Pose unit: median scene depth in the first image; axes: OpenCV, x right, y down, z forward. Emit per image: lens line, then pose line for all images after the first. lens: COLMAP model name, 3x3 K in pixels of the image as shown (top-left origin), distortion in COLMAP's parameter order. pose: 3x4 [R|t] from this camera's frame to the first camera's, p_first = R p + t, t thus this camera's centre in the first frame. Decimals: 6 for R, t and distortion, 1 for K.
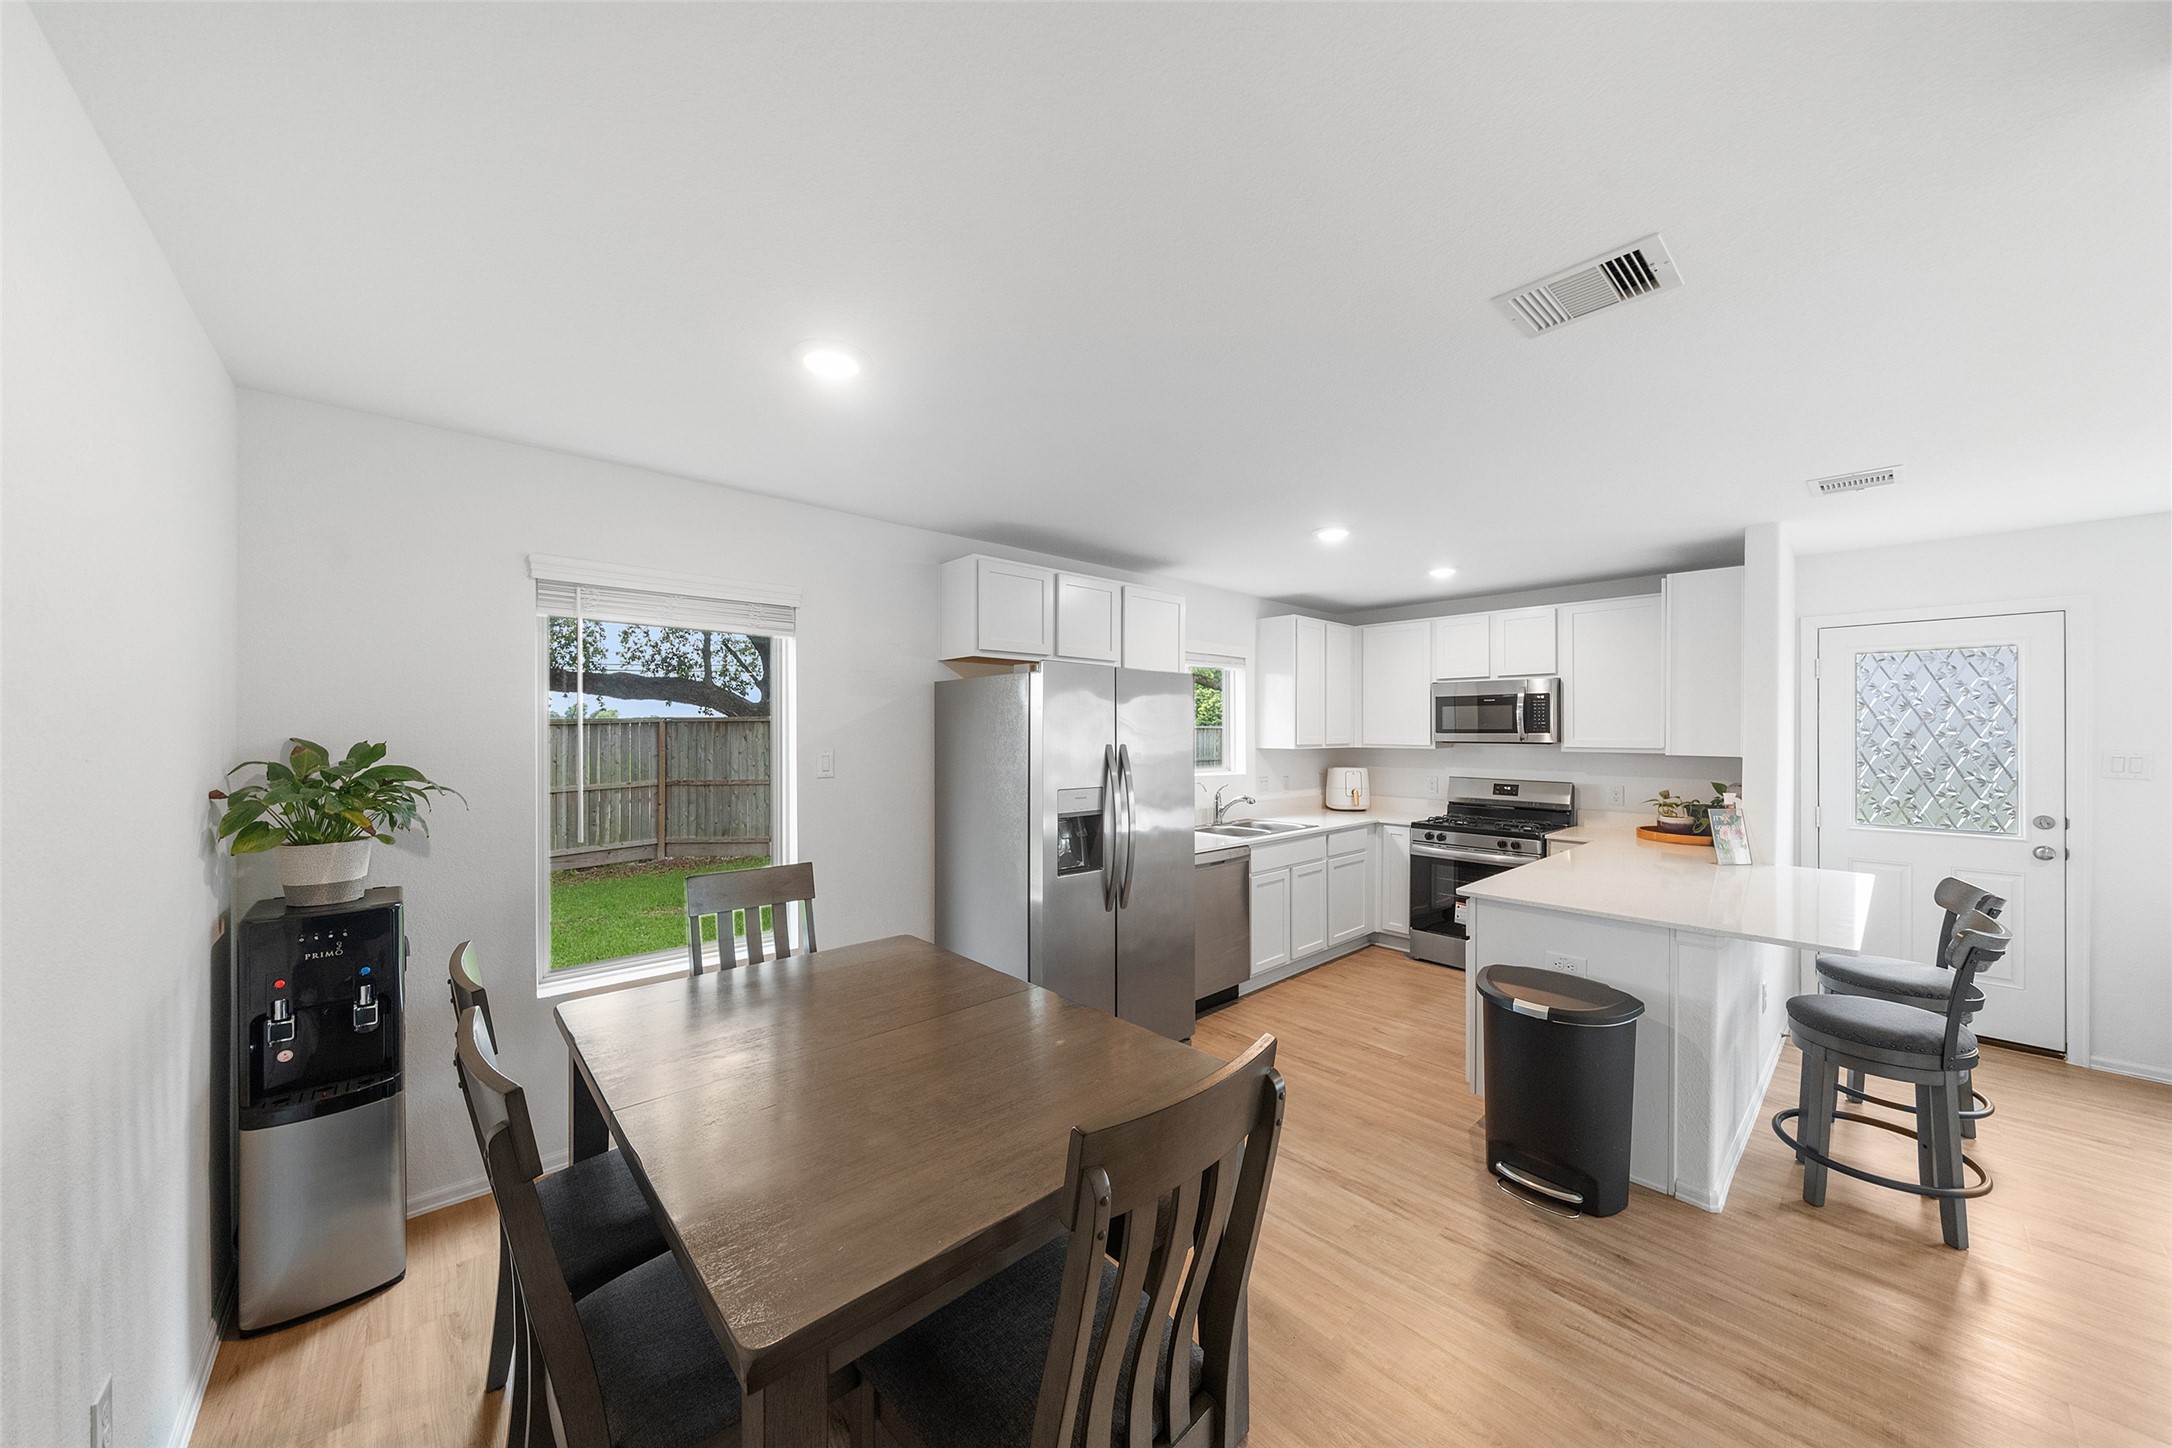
lens RADIAL K [[752.0, 0, 1083.5], [0, 752.0, 728.4], [0, 0, 1]] dist [-0.003640, 0.000481]
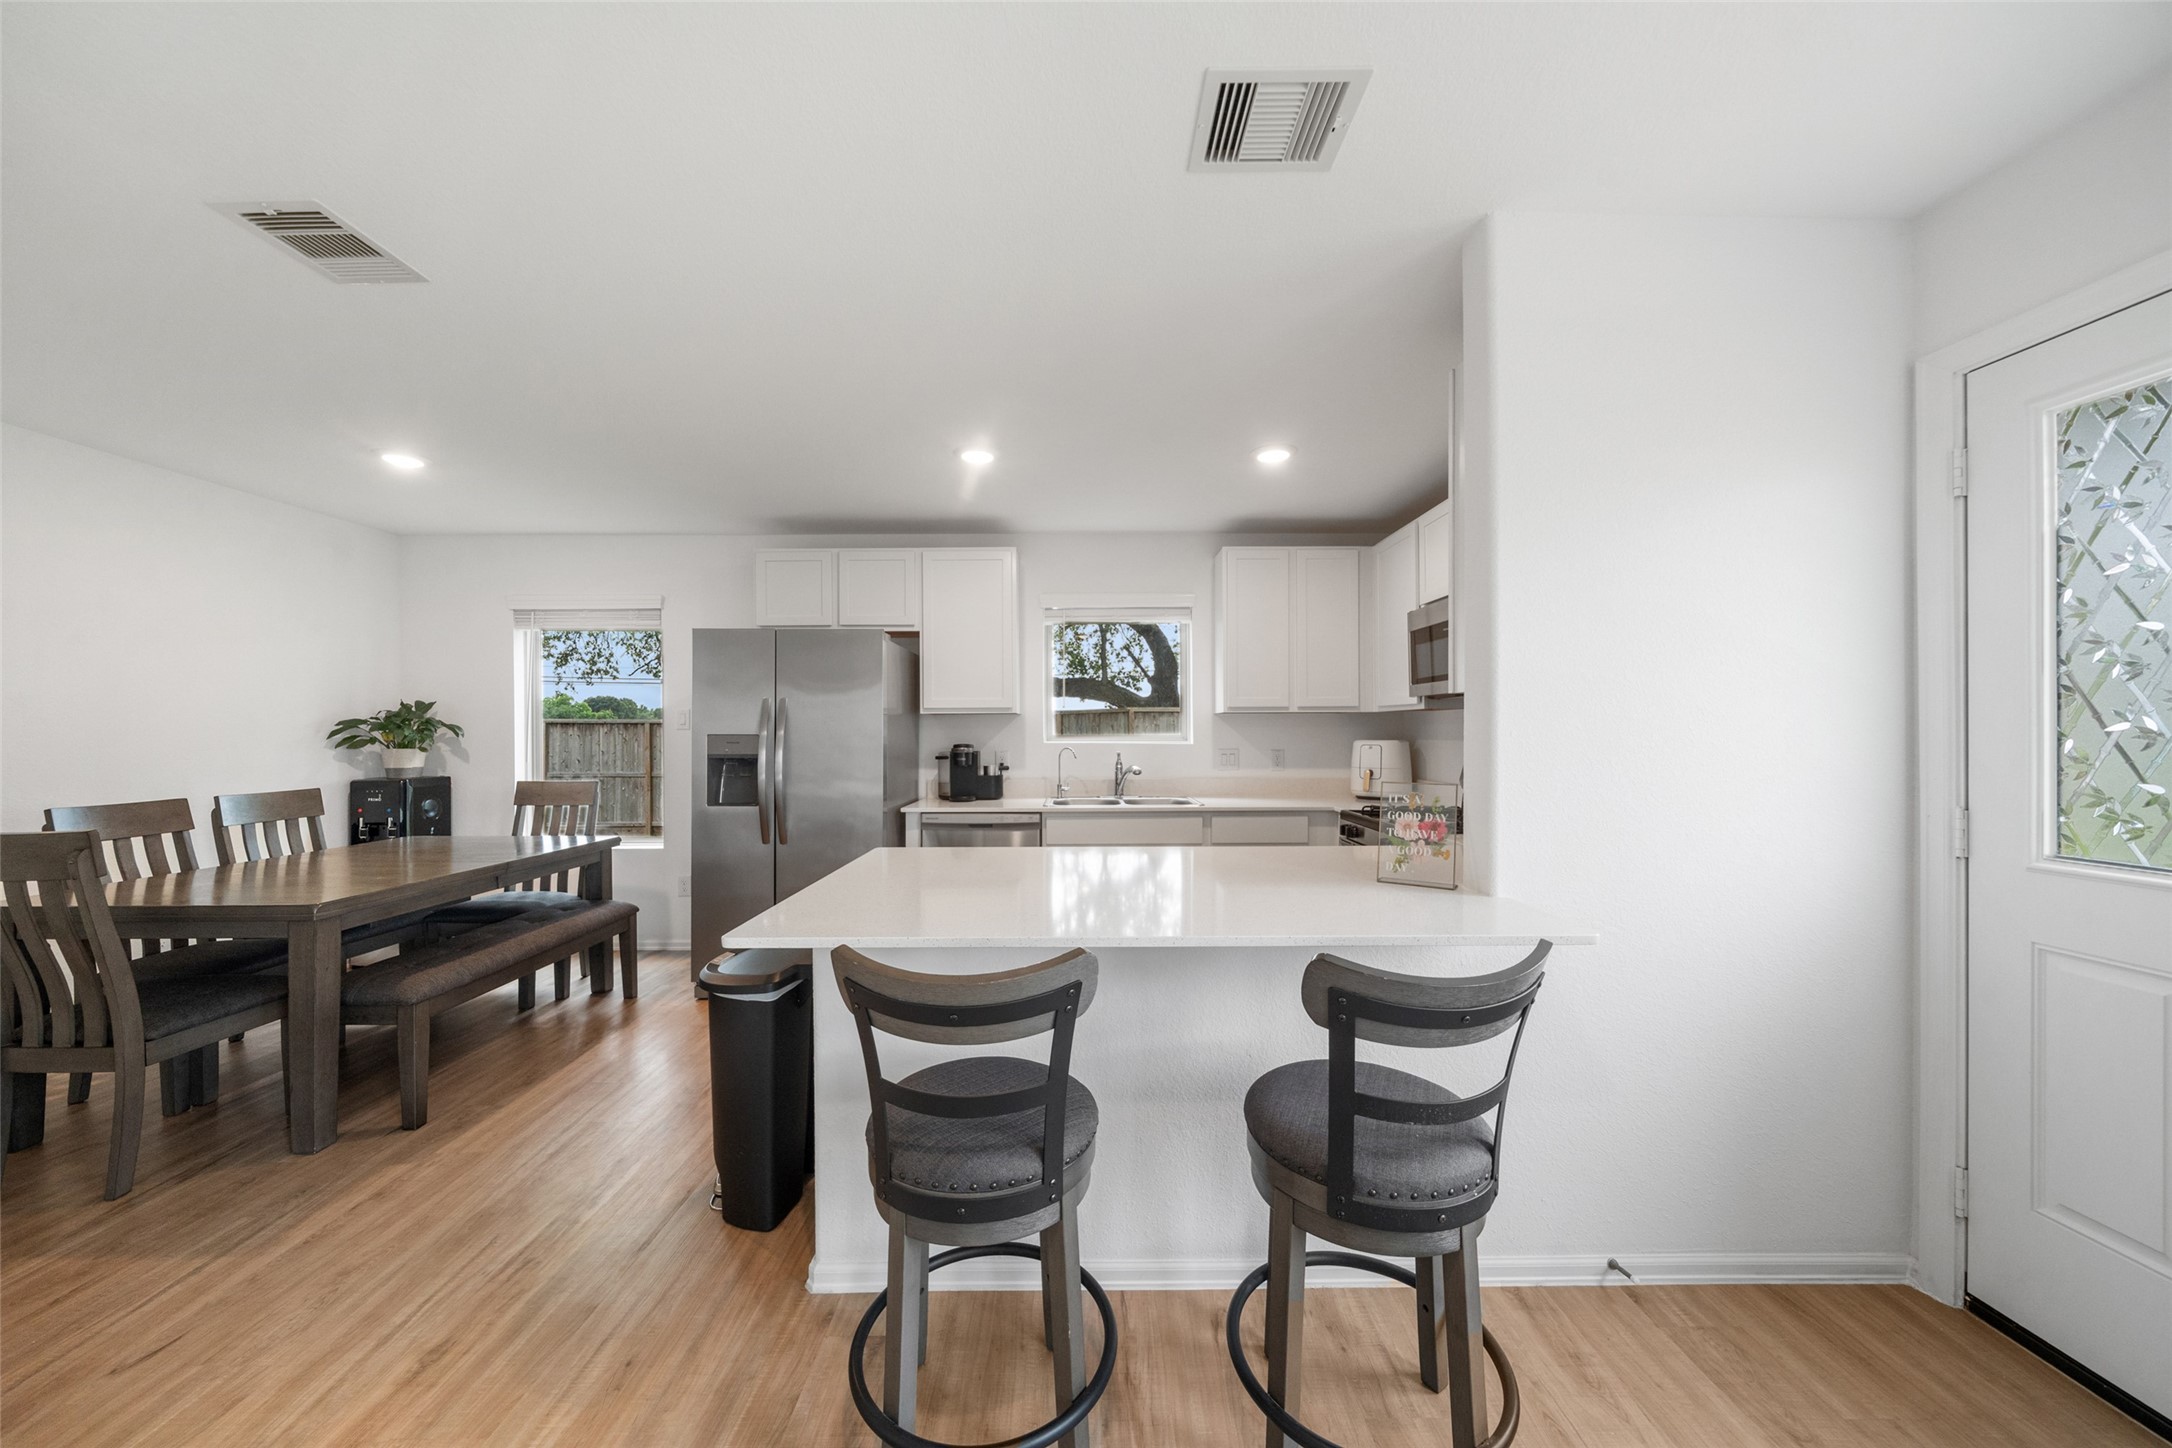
lens RADIAL K [[752.0, 0, 1081.0], [0, 752.0, 731.7], [0, 0, 1]] dist [-0.003640, 0.000481]
pose [[0.742276, -0.004188, -0.670081, 0.775921], [0.006968, 0.999975, 0.001470, 0.050142], [0.670058, -0.005761, 0.742287, 0.320402]]
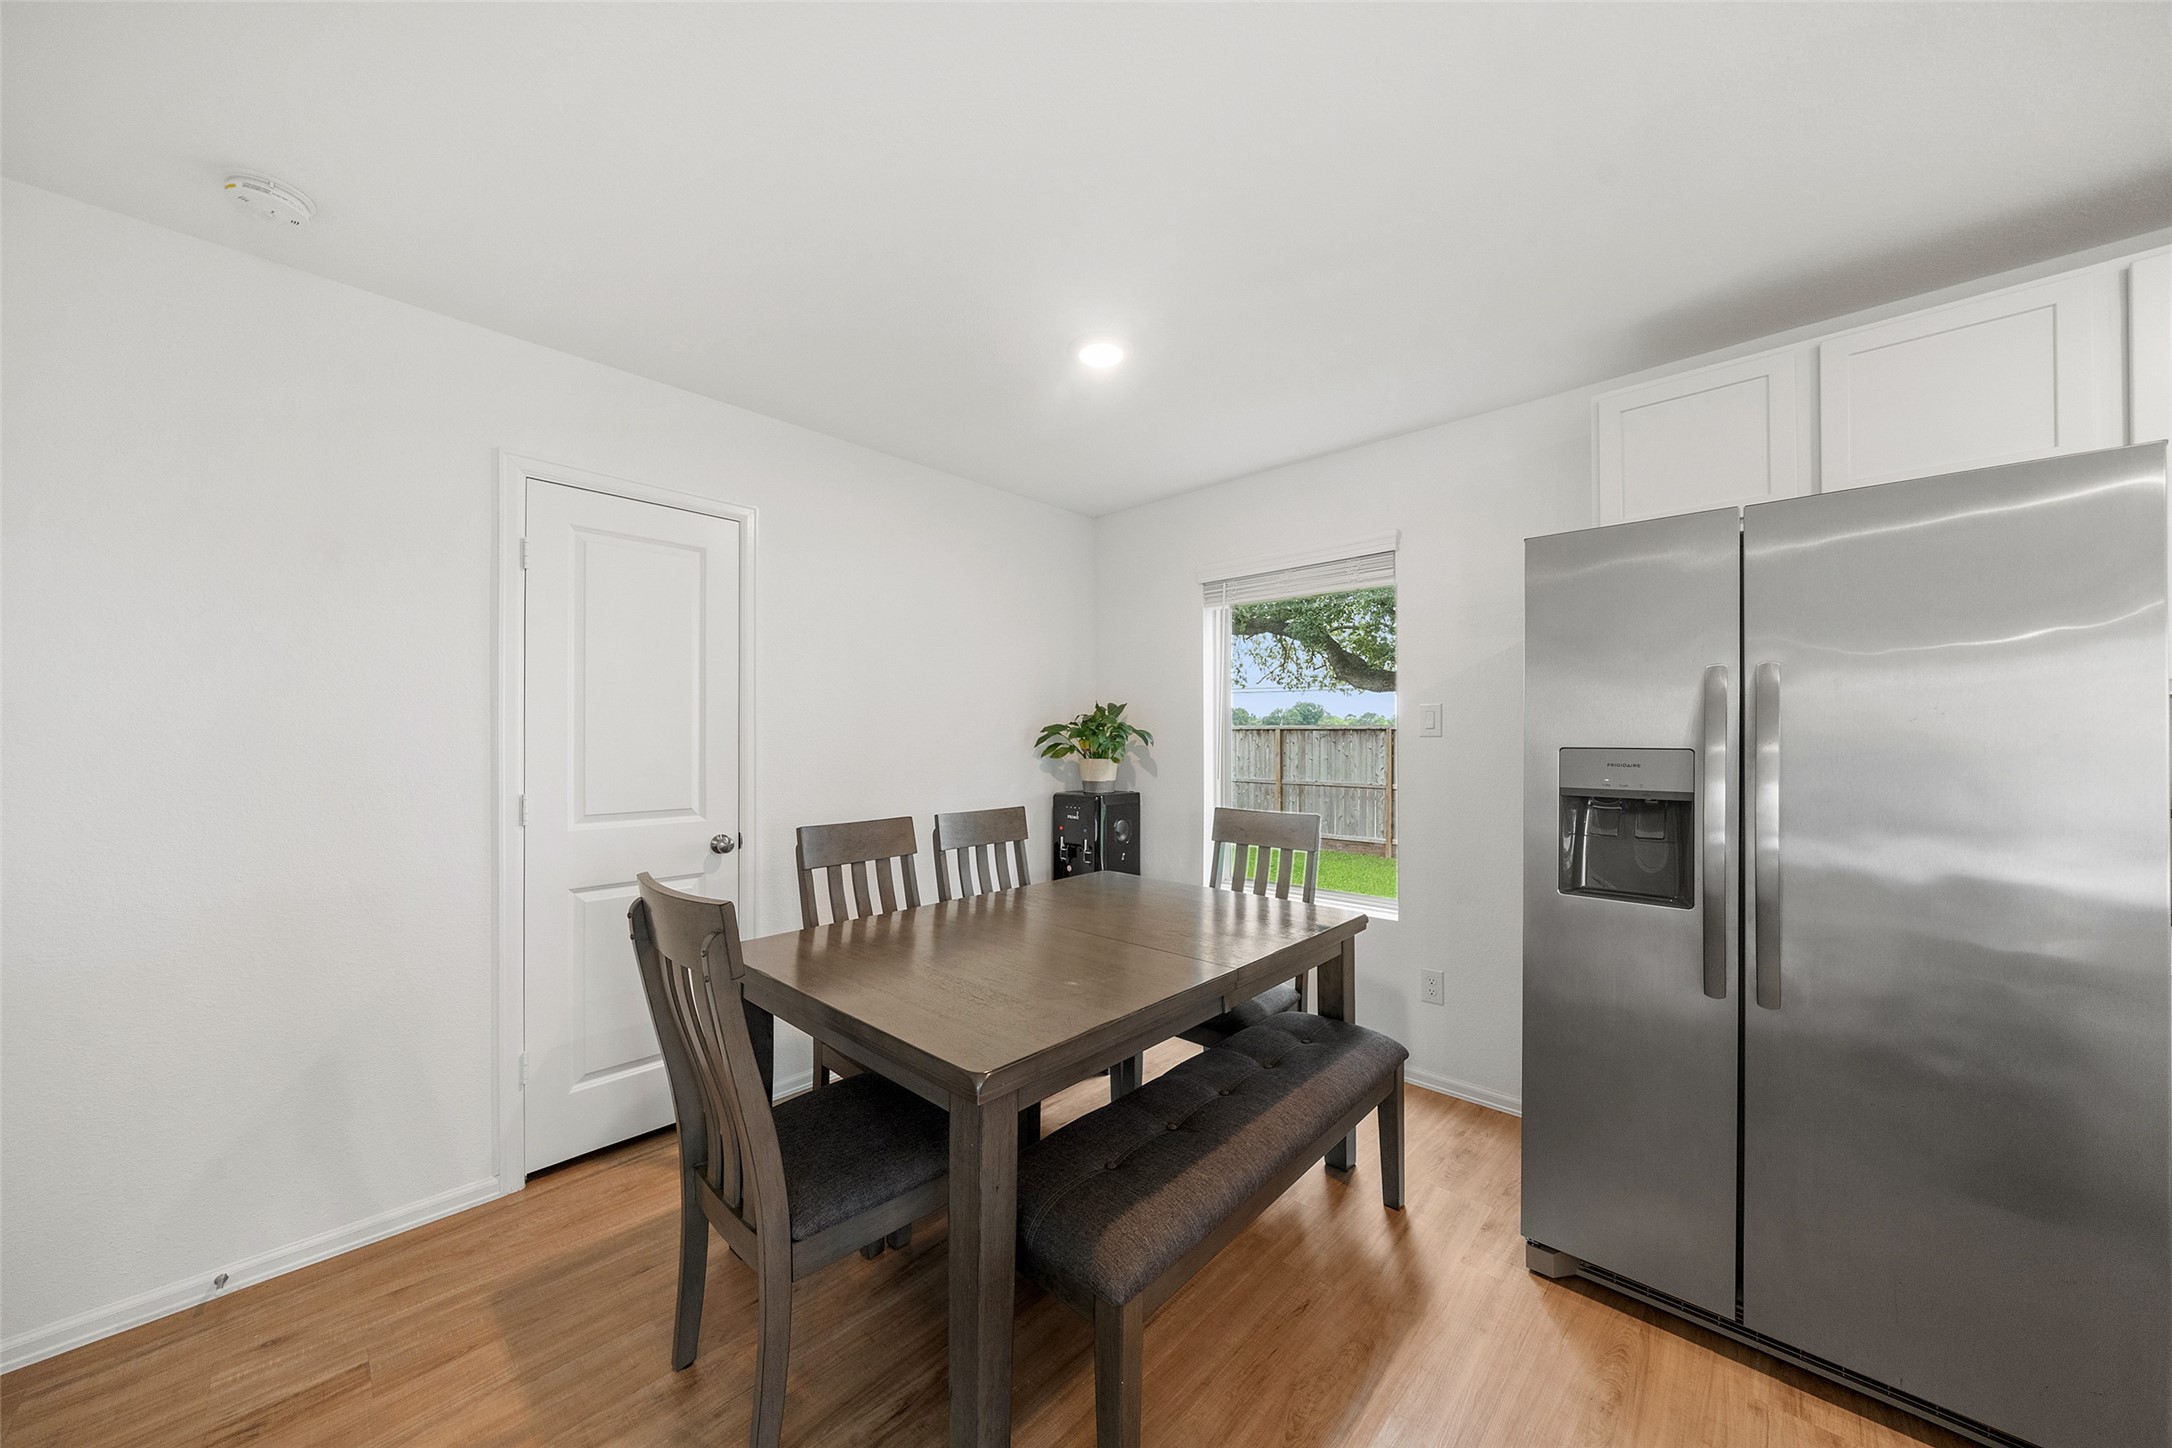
lens RADIAL K [[752.0, 0, 1093.7], [0, 752.0, 739.8], [0, 0, 1]] dist [-0.003640, 0.000481]
pose [[0.100820, -0.000467, -0.994905, 0.332735], [0.004012, 0.999992, -0.000062, 0.046667], [0.994897, -0.003985, 0.100821, 0.361821]]
